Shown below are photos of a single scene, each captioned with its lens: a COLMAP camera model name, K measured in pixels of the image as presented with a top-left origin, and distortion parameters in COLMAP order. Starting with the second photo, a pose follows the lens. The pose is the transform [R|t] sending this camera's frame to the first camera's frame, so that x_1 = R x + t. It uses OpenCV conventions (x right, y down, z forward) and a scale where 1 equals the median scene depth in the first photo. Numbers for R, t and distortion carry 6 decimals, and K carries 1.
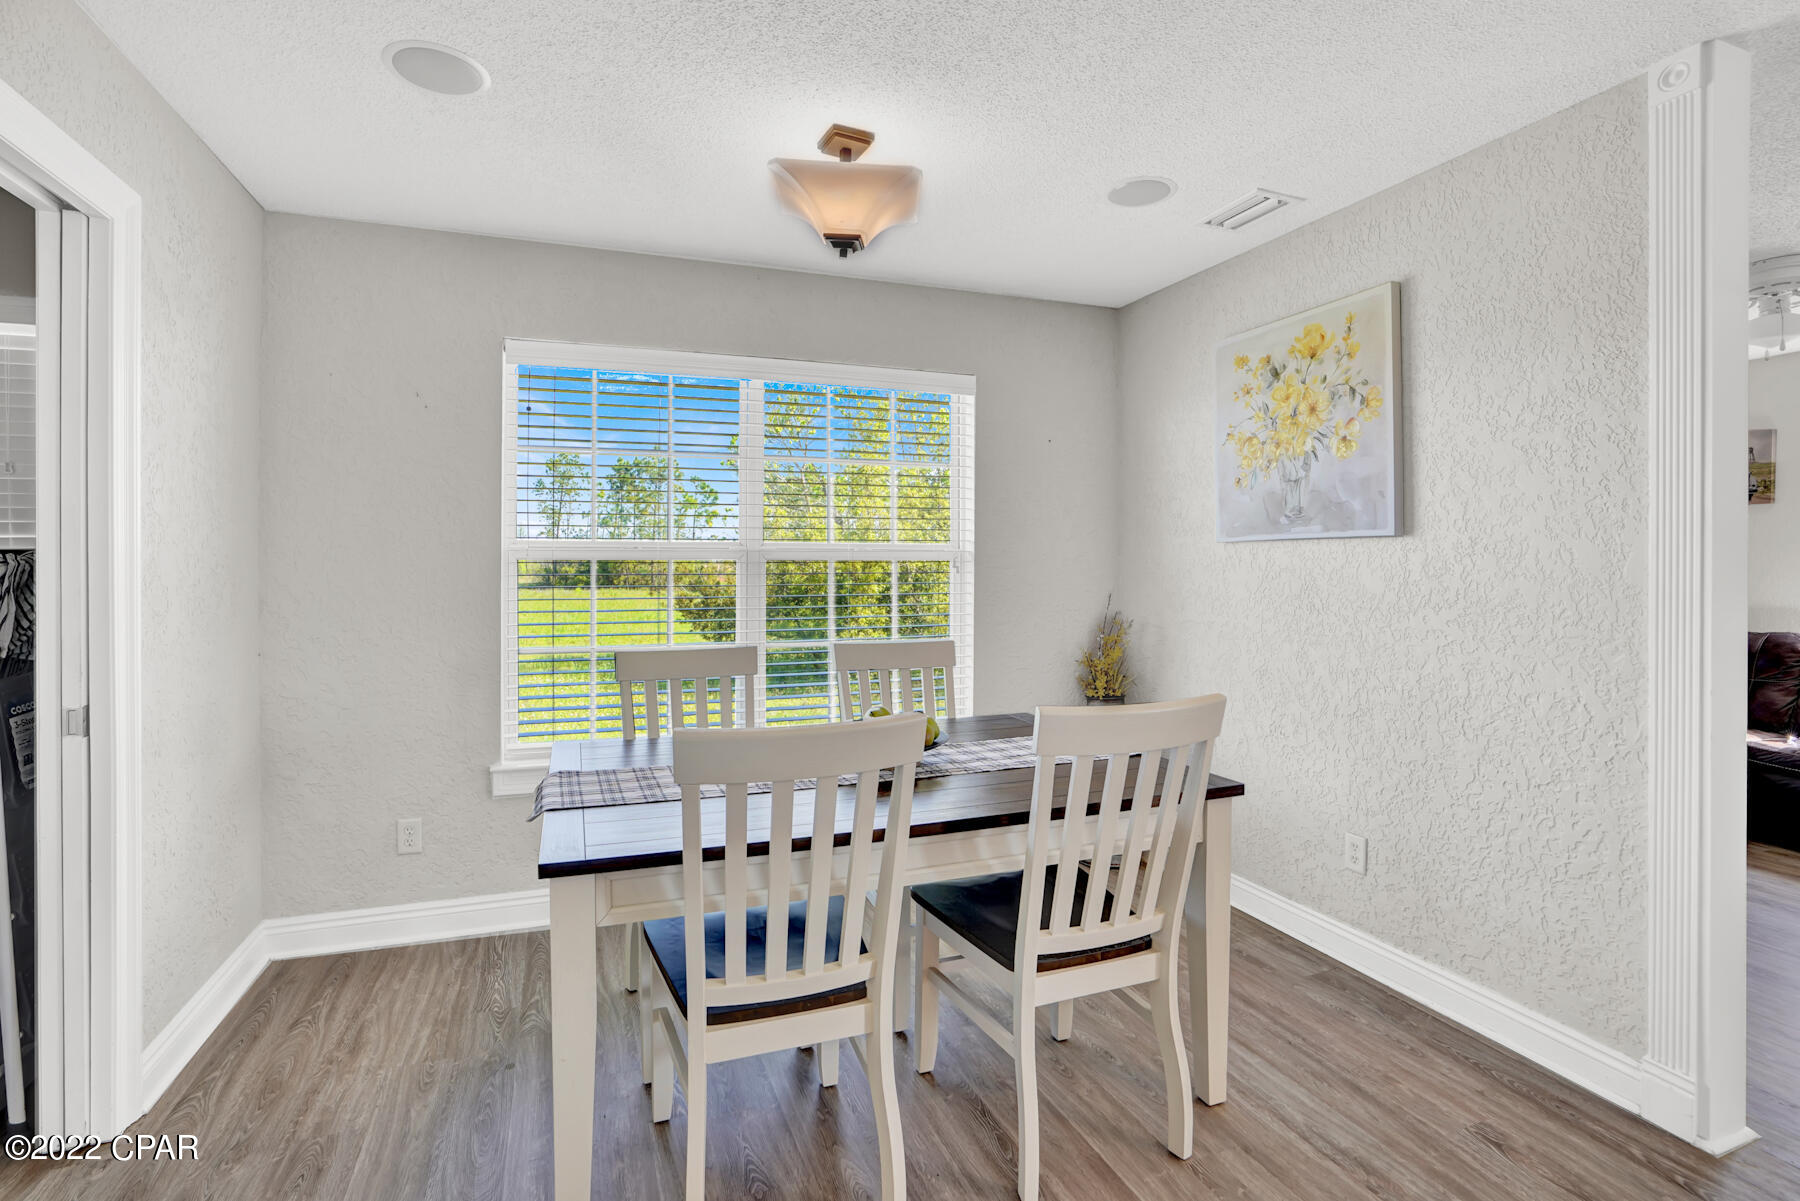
lens RADIAL K [[881.2, 0, 928.5], [0, 881.2, 582.3], [0, 0, 1]] dist [-0.054553, 0.022540]
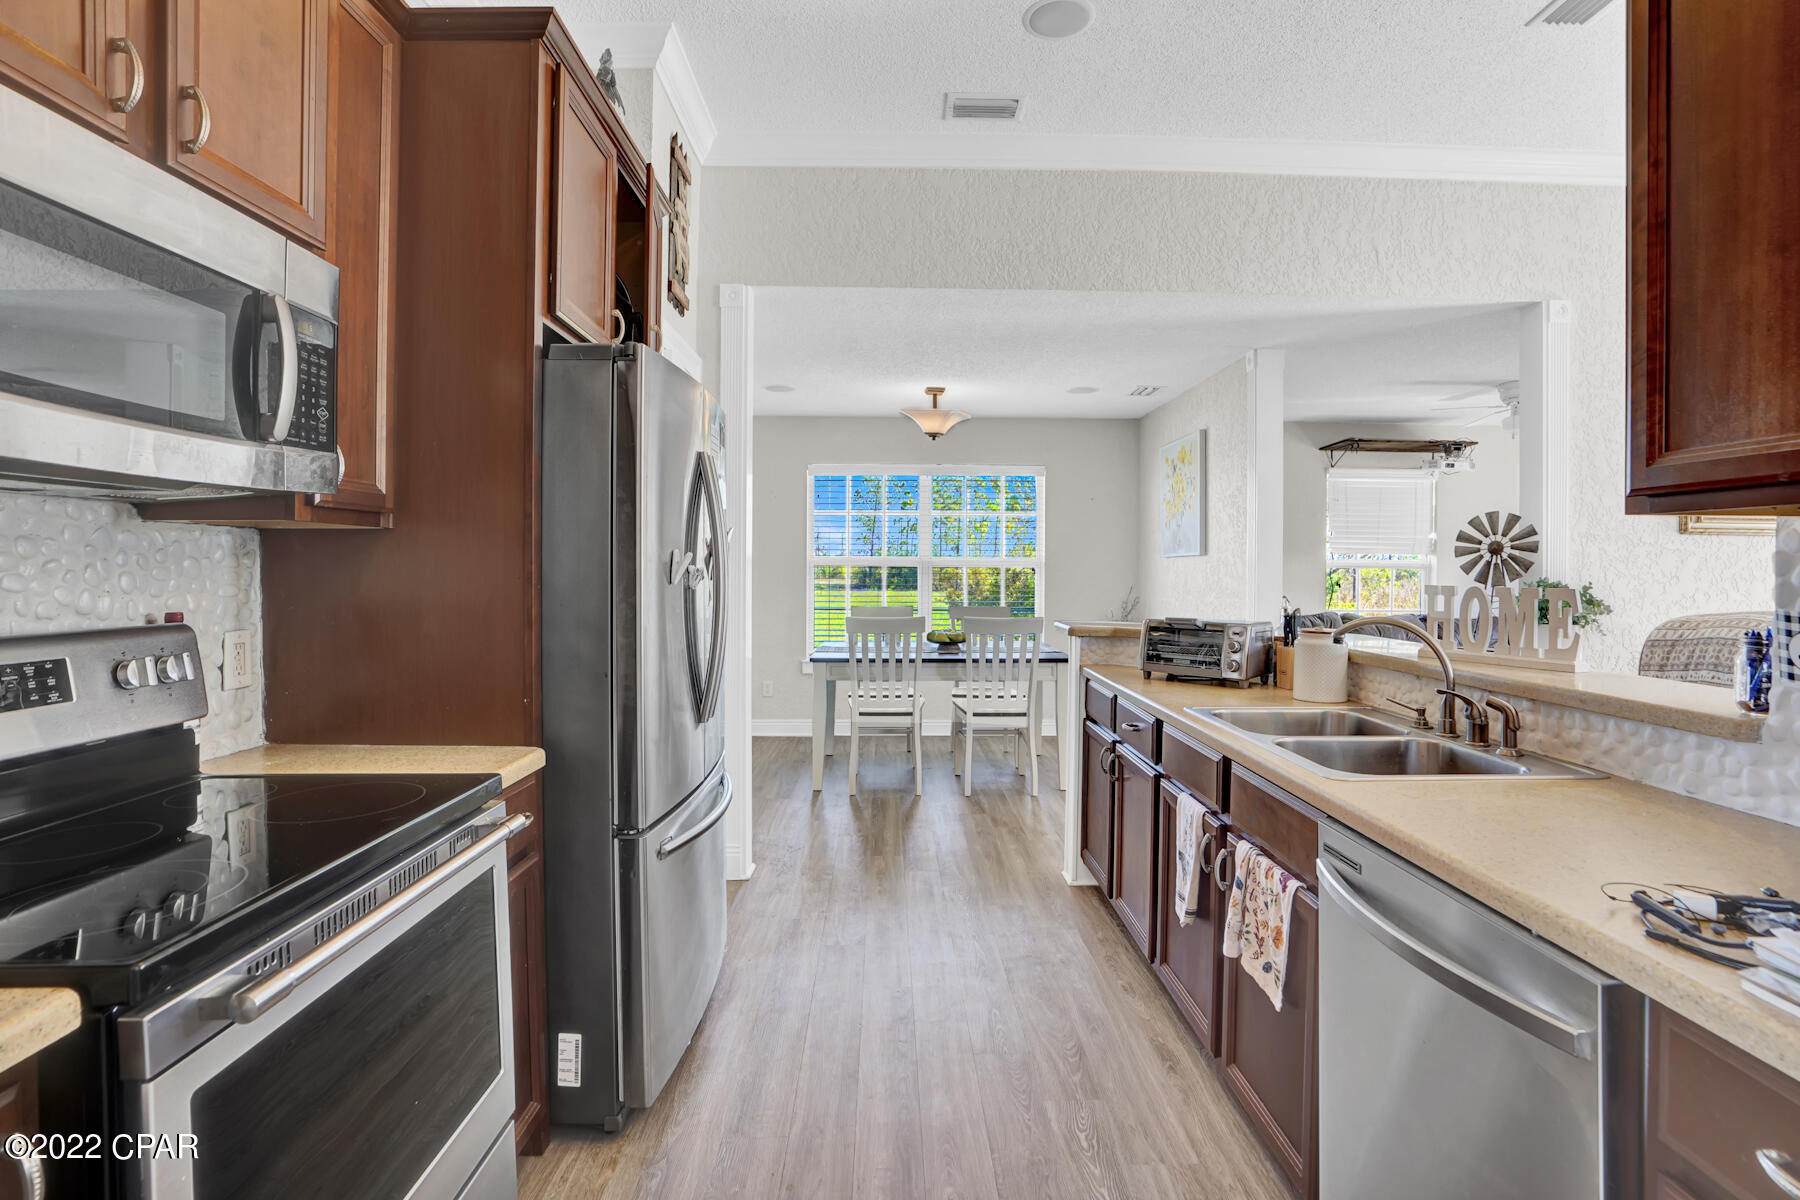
lens RADIAL K [[881.2, 0, 928.5], [0, 881.2, 581.8], [0, 0, 1]] dist [-0.054553, 0.022540]
pose [[0.942354, -0.001545, -0.334615, 0.504212], [-0.001817, 0.999951, -0.009736, 0.024787], [0.334613, 0.009783, 0.942305, -0.917905]]
